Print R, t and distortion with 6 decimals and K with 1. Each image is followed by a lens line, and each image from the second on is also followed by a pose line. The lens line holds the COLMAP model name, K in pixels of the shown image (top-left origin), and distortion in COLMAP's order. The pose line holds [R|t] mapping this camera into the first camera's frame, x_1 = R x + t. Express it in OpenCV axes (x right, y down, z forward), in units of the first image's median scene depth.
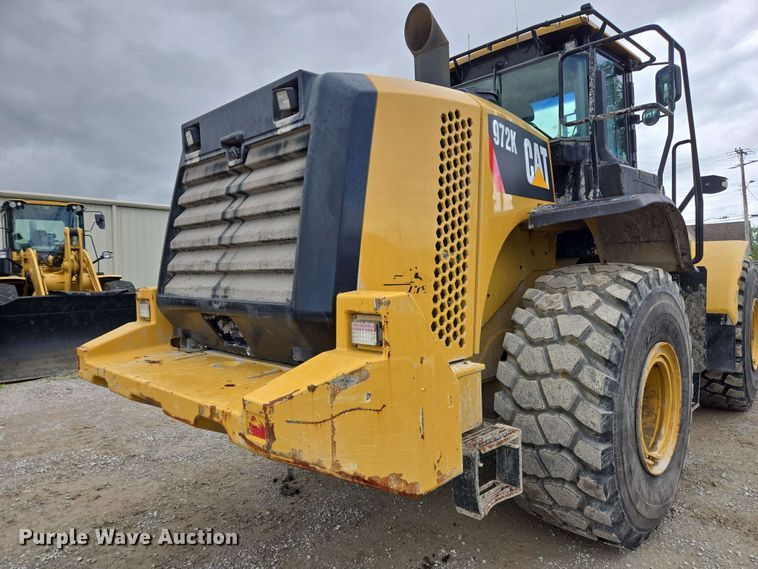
lens RADIAL K [[509.9, 0, 379.0], [0, 509.9, 284.5], [0, 0, 1]] dist [0.071104, -0.048014]
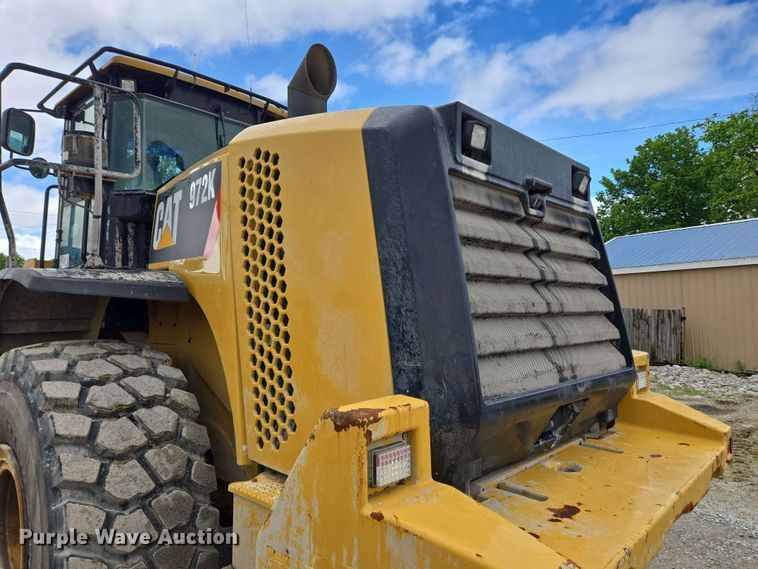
lens RADIAL K [[509.9, 0, 379.0], [0, 509.9, 284.5], [0, 0, 1]] dist [0.071104, -0.048014]
pose [[-0.031791, 0.072092, 0.996891, -1.081443], [0.045252, 0.996476, -0.070619, -0.076673], [-0.998470, 0.042866, -0.034941, 1.284541]]
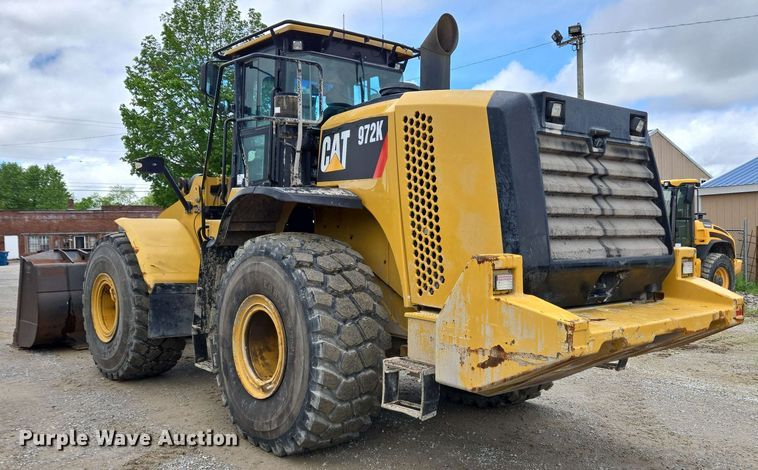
lens RADIAL K [[651.9, 0, 377.8], [0, 651.9, 245.6], [0, 0, 1]] dist [0.063743, -0.007678]
pose [[0.109641, -0.001310, 0.993970, -1.946767], [0.034632, 0.999397, -0.002503, -0.017886], [-0.993368, 0.034698, 0.109621, 1.370049]]
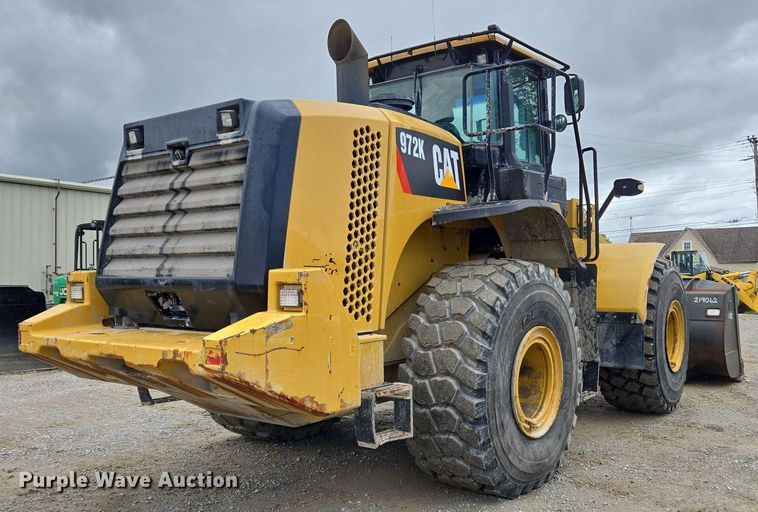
lens RADIAL K [[702.6, 0, 382.4], [0, 702.6, 275.6], [0, 0, 1]] dist [0.046543, 0.000311]
pose [[0.992982, 0.017513, 0.116963, -0.001443], [-0.013910, 0.999405, -0.031549, 0.065941], [-0.117446, 0.029700, 0.992635, -0.655734]]
